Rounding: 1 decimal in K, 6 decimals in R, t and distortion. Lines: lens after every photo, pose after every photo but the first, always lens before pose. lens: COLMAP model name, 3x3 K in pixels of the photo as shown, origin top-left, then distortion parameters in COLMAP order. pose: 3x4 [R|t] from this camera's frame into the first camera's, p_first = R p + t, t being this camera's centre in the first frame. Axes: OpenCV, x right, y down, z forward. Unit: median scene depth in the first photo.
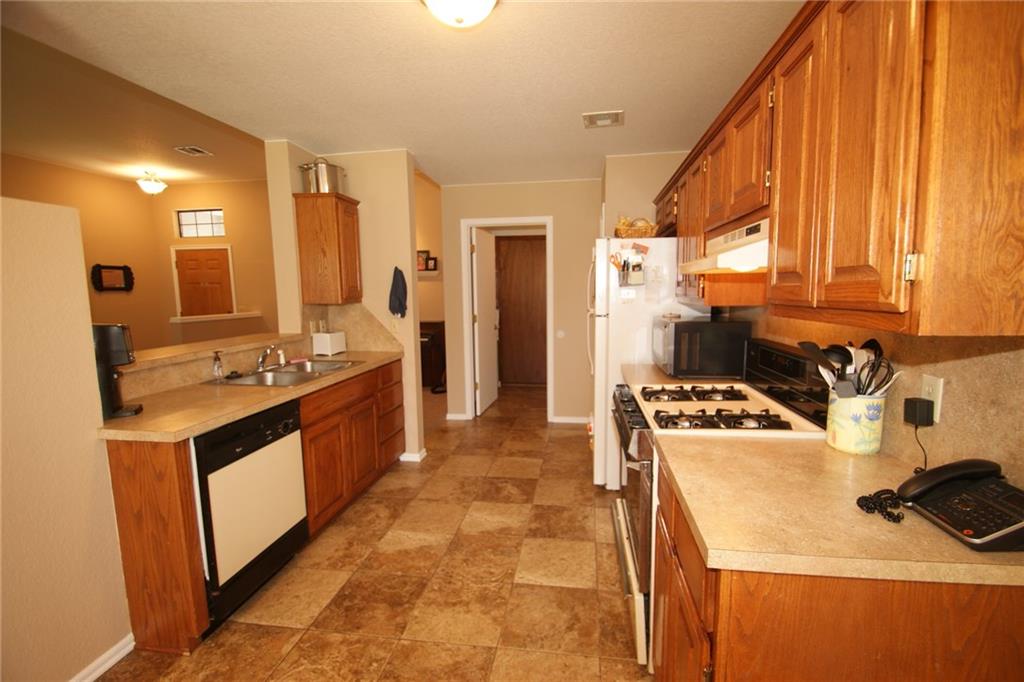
lens RADIAL K [[459.9, 0, 519.8], [0, 459.9, 345.2], [0, 0, 1]] dist [0.010078, -0.012442]
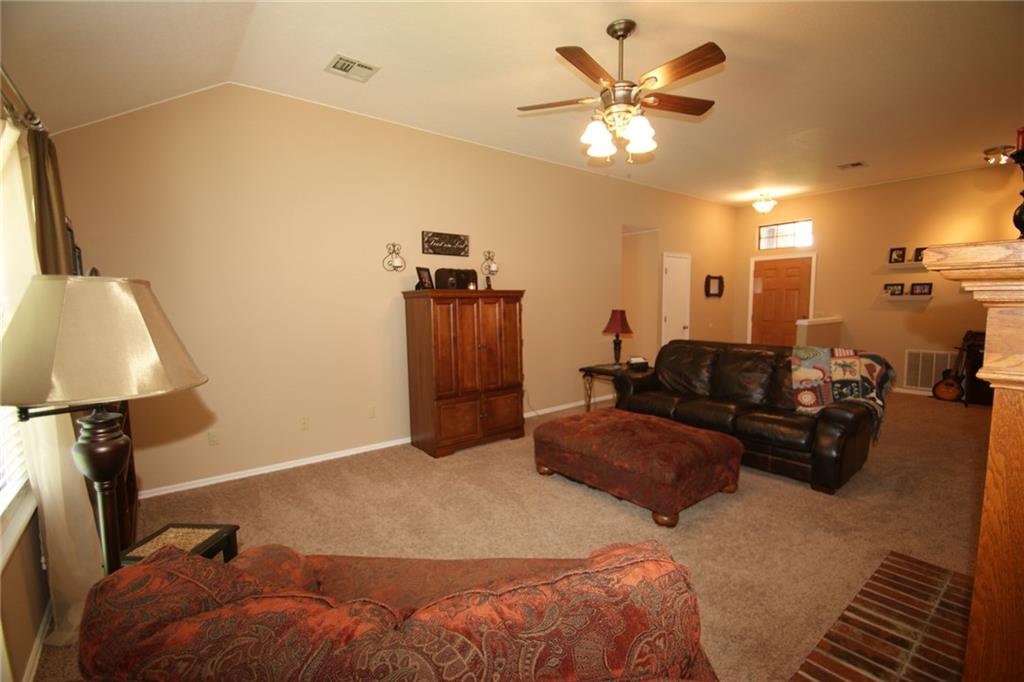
lens RADIAL K [[459.9, 0, 518.4], [0, 459.9, 347.9], [0, 0, 1]] dist [0.010078, -0.012442]
pose [[0.736354, 0.072199, -0.672733, -1.001760], [-0.083194, 0.996407, 0.015875, 0.088888], [0.671462, 0.044278, 0.739715, -0.533269]]
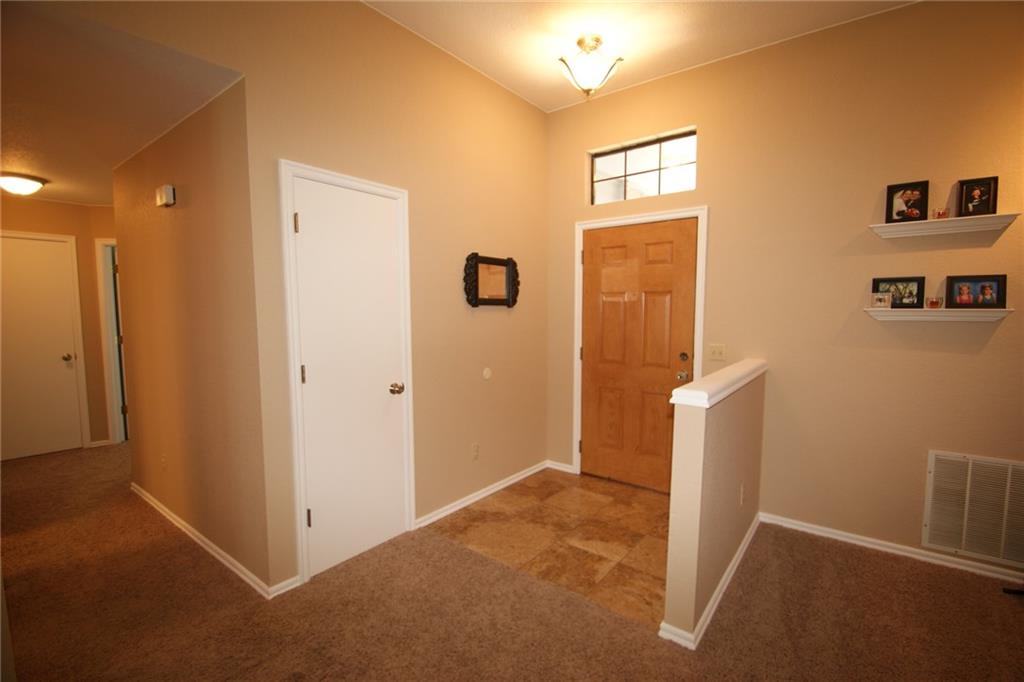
lens RADIAL K [[459.9, 0, 517.7], [0, 459.9, 345.6], [0, 0, 1]] dist [0.010078, -0.012442]
pose [[0.872567, 0.051264, -0.485797, -1.391247], [-0.070108, 0.997325, -0.020681, -0.151212], [0.483437, 0.052103, 0.873827, 1.304687]]
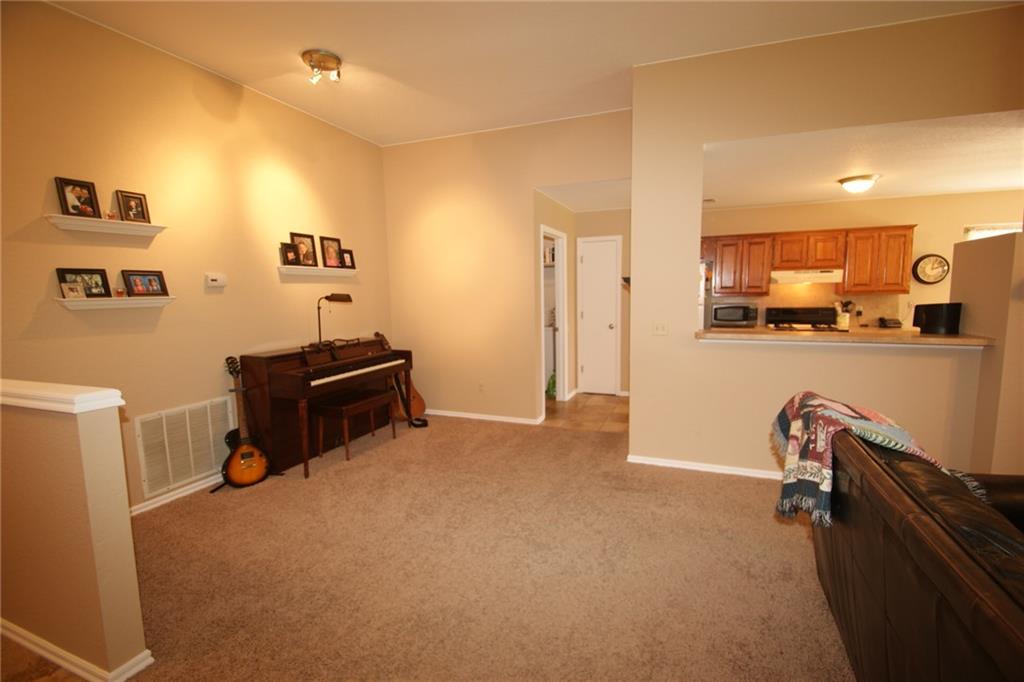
lens RADIAL K [[459.9, 0, 521.3], [0, 459.9, 346.5], [0, 0, 1]] dist [0.010078, -0.012442]
pose [[0.241859, -0.109391, 0.964125, -1.889965], [0.136047, 0.987633, 0.077930, -0.146709], [-0.960726, 0.112319, 0.253750, 1.347111]]
